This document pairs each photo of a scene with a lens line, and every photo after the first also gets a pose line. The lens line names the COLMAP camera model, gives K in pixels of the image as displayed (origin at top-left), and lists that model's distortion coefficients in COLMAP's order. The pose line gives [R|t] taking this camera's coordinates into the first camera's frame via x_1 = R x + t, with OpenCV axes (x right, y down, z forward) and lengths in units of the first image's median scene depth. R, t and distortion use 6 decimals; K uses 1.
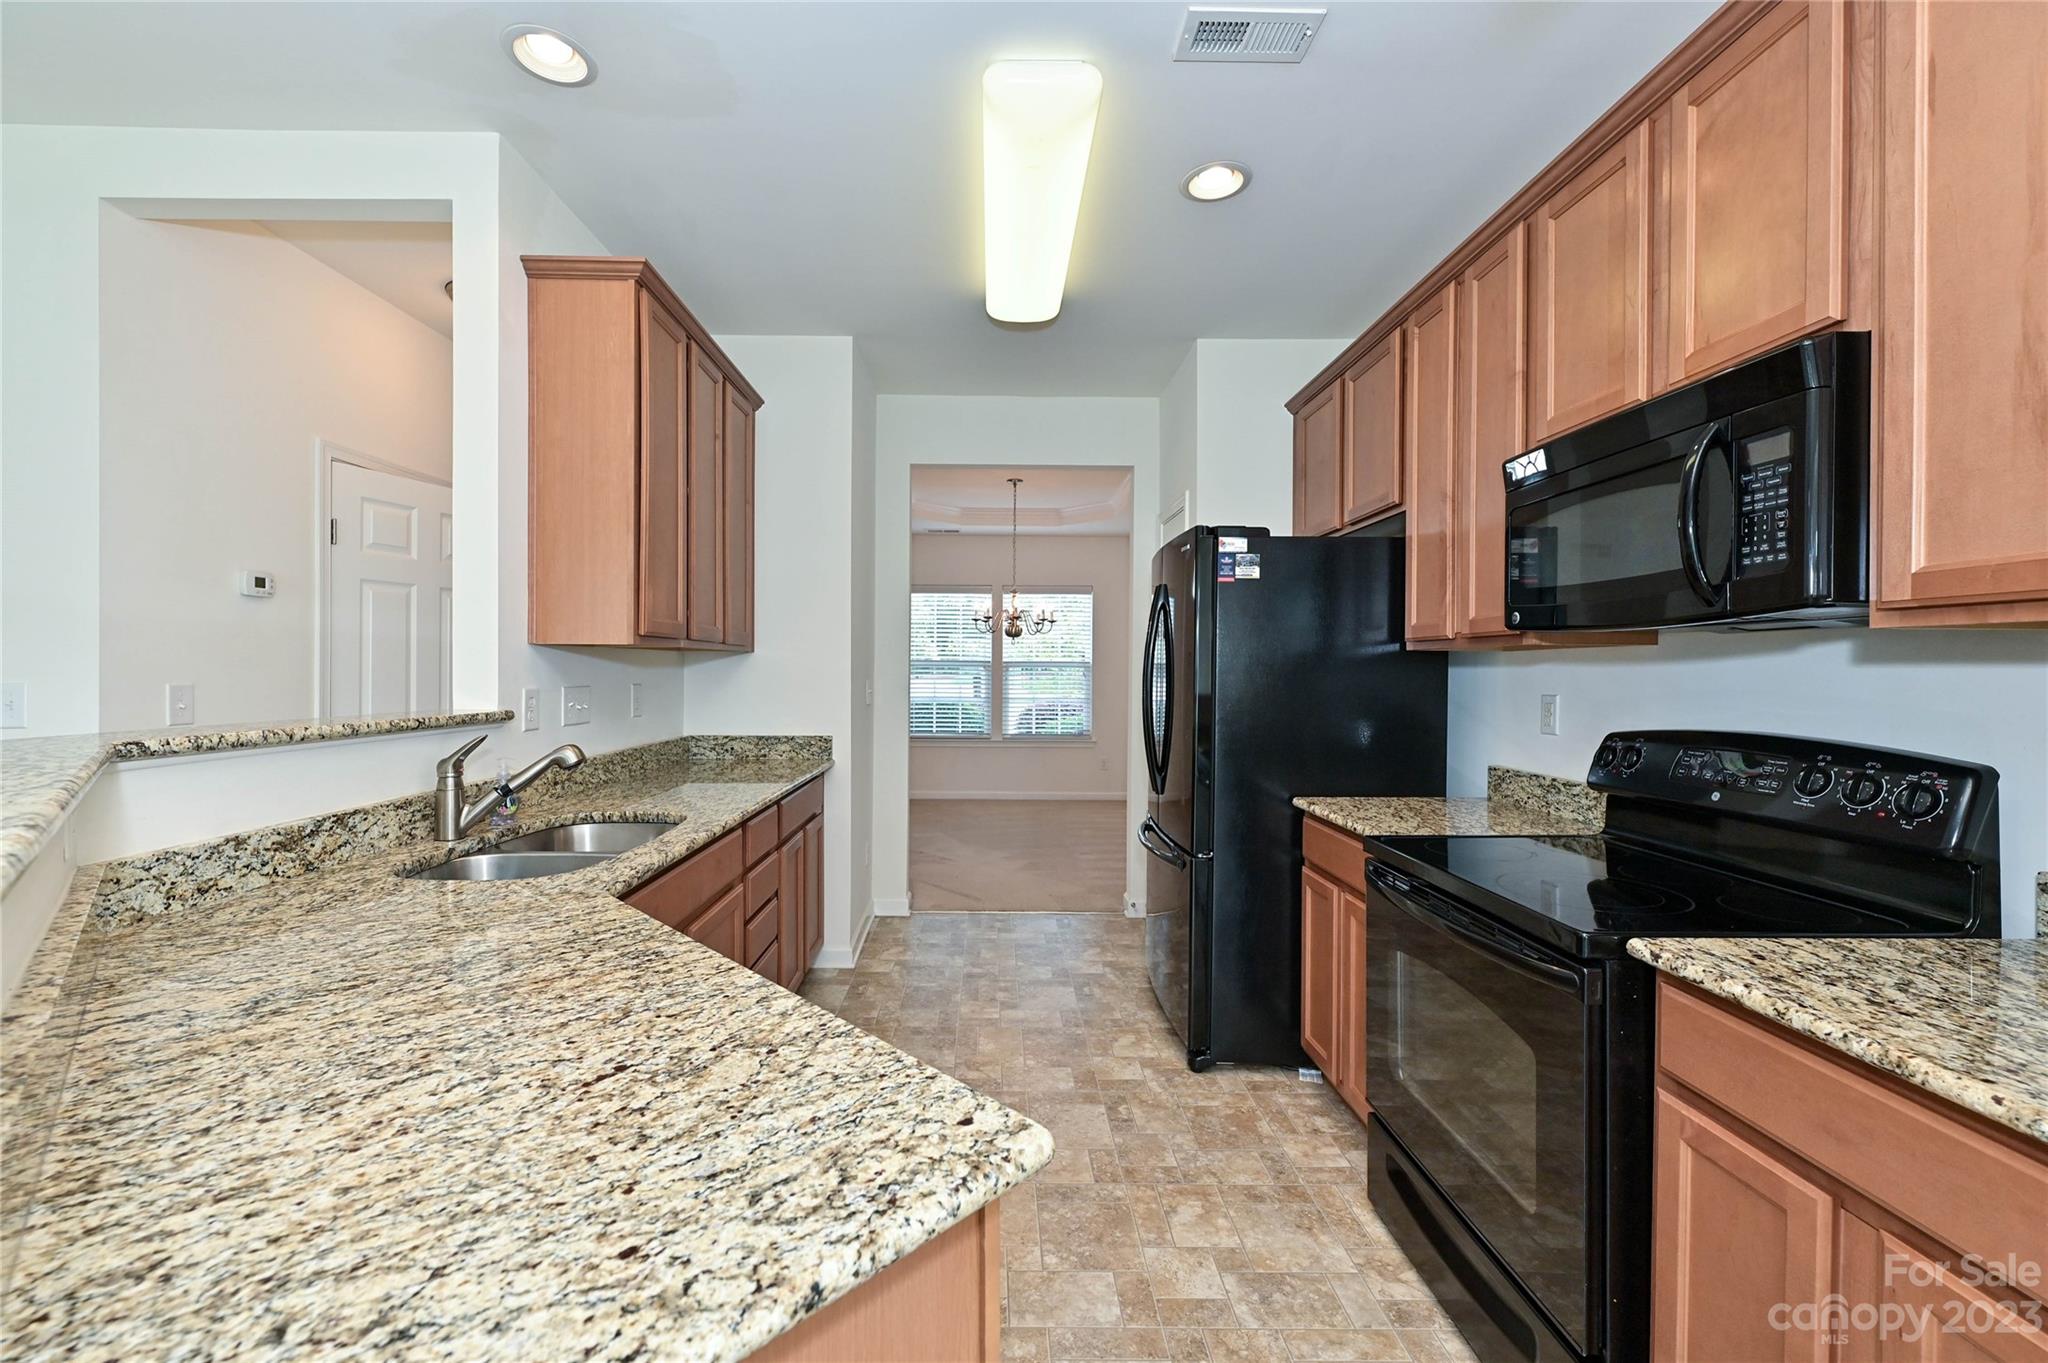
lens RADIAL K [[817.5, 0, 995.2], [0, 817.5, 678.9], [0, 0, 1]] dist [-0.000443, -0.001452]
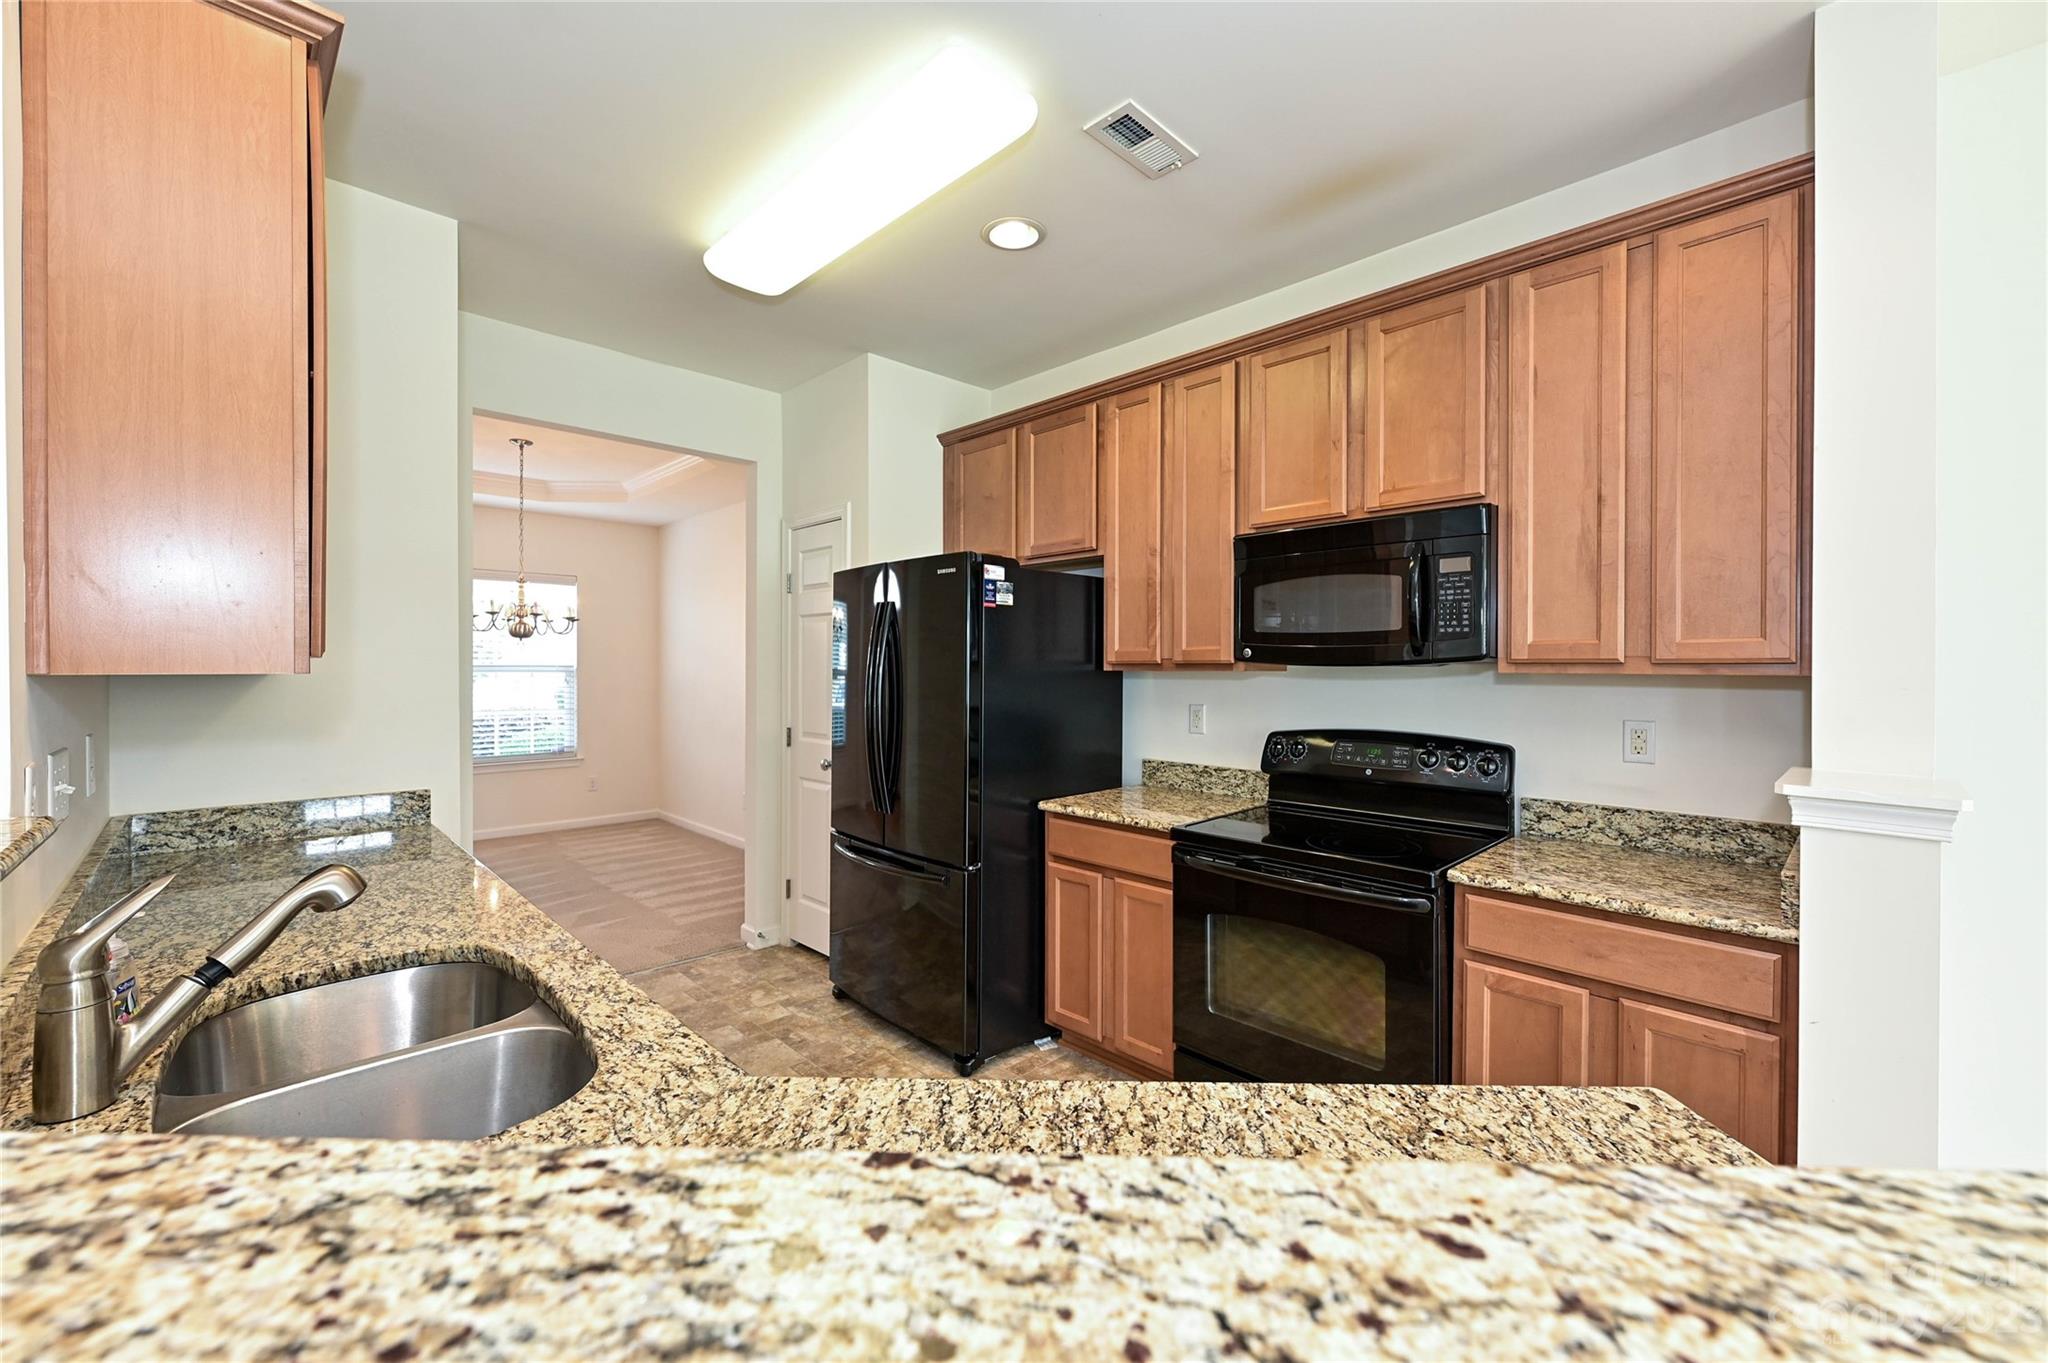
lens RADIAL K [[817.5, 0, 1024.4], [0, 817.5, 678.2], [0, 0, 1]] dist [-0.000443, -0.001452]
pose [[0.718615, -0.014052, 0.695267, -0.556555], [0.009204, 0.999900, 0.010695, -0.048325], [-0.695348, -0.001287, 0.718672, 0.266812]]
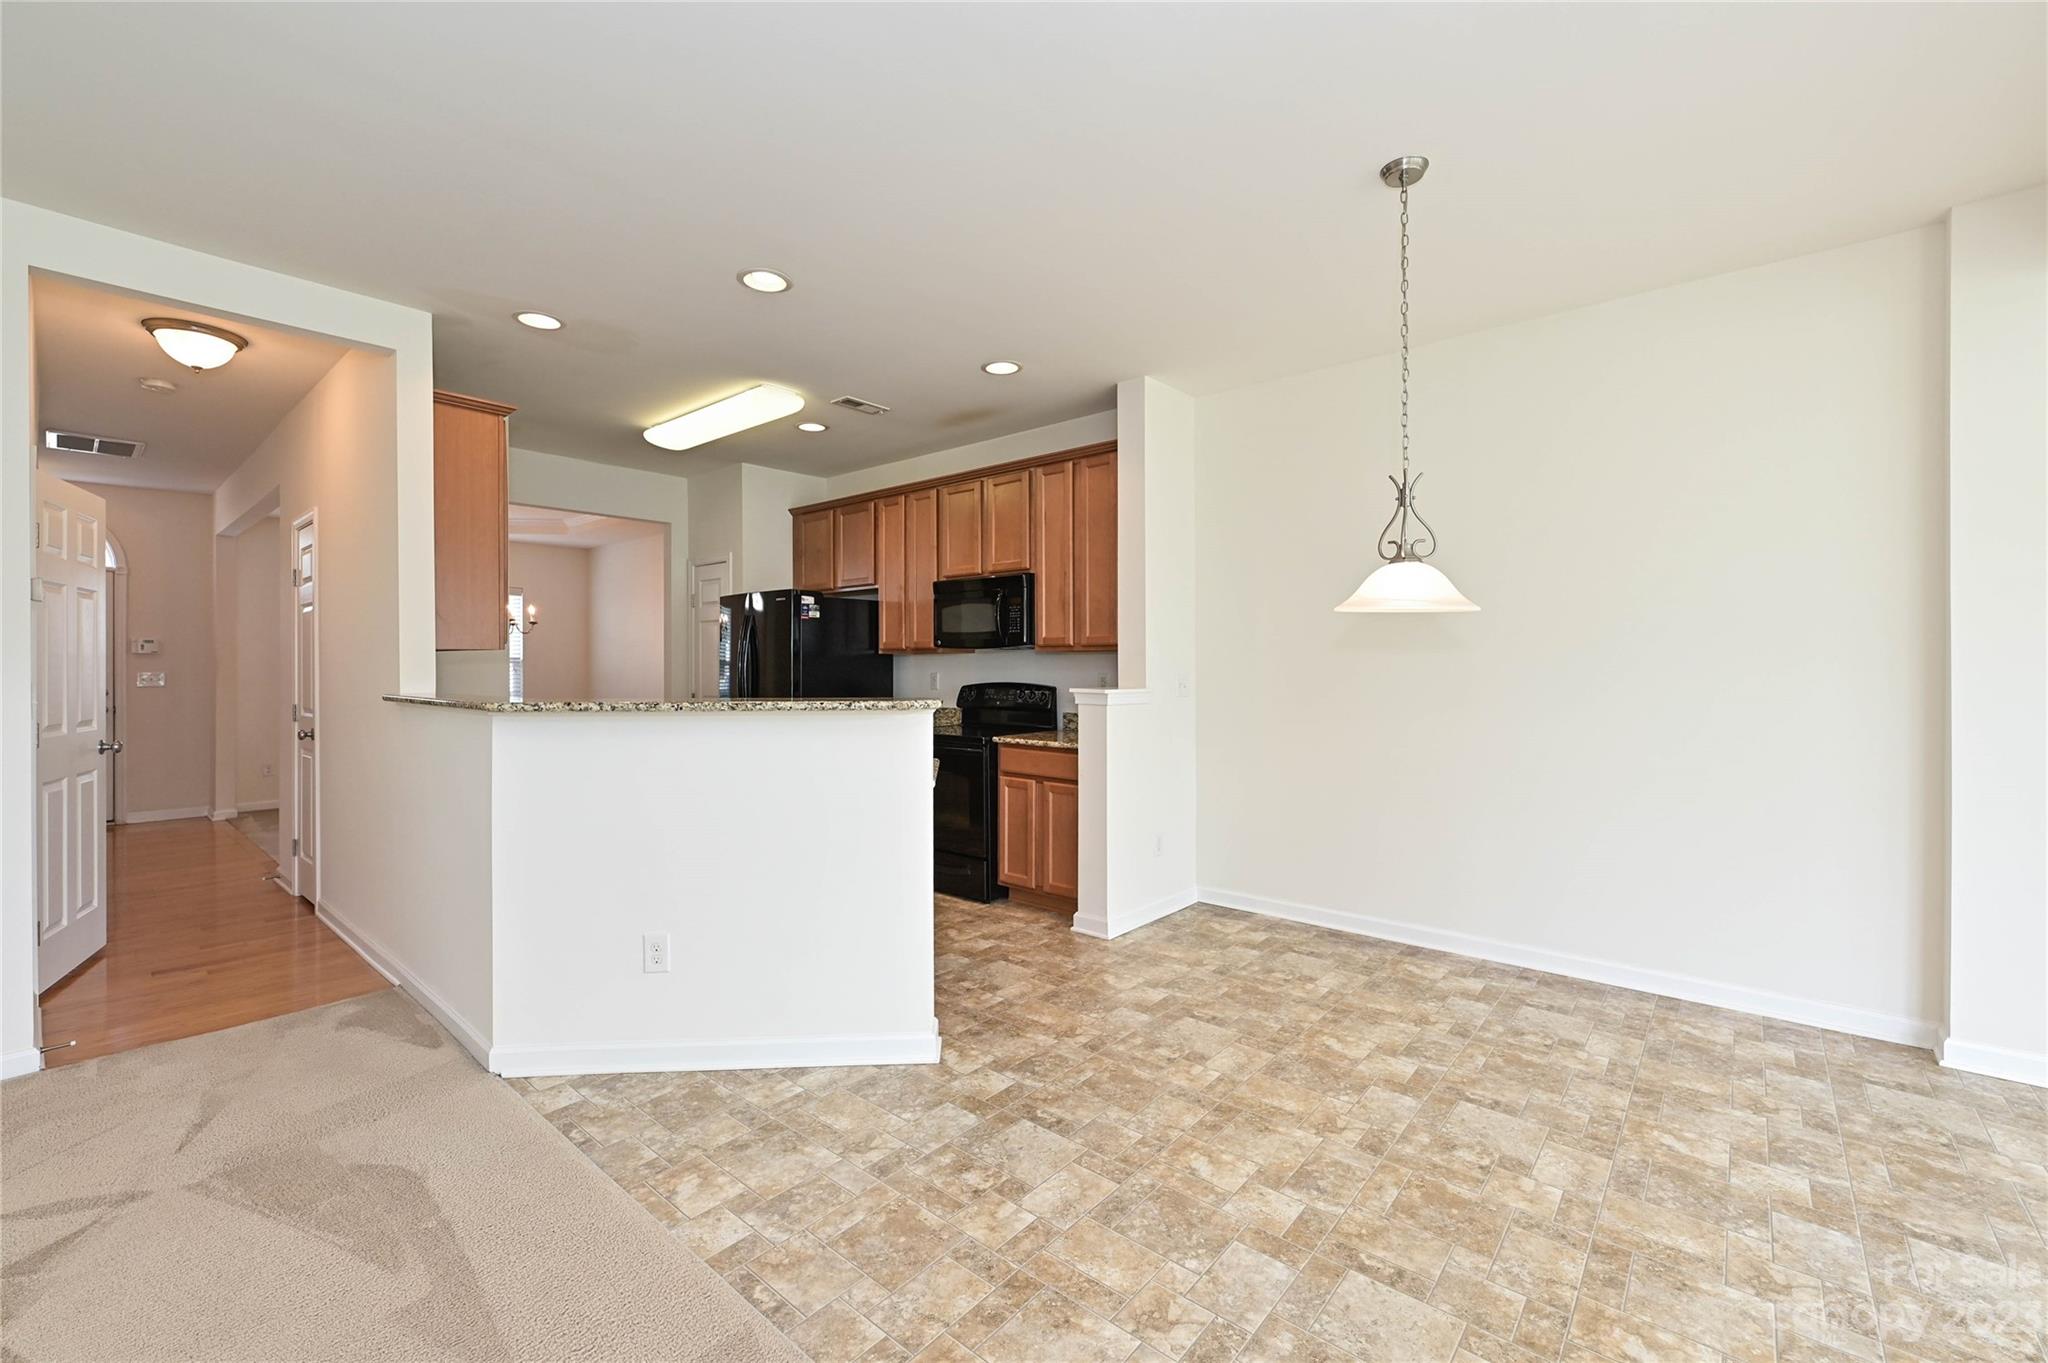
lens RADIAL K [[817.5, 0, 1009.1], [0, 817.5, 669.5], [0, 0, 1]] dist [-0.000443, -0.001452]
pose [[0.655650, -0.012239, 0.754966, -1.152176], [0.014725, 0.999886, 0.003422, 0.005262], [-0.754921, 0.008874, 0.655755, -0.860367]]
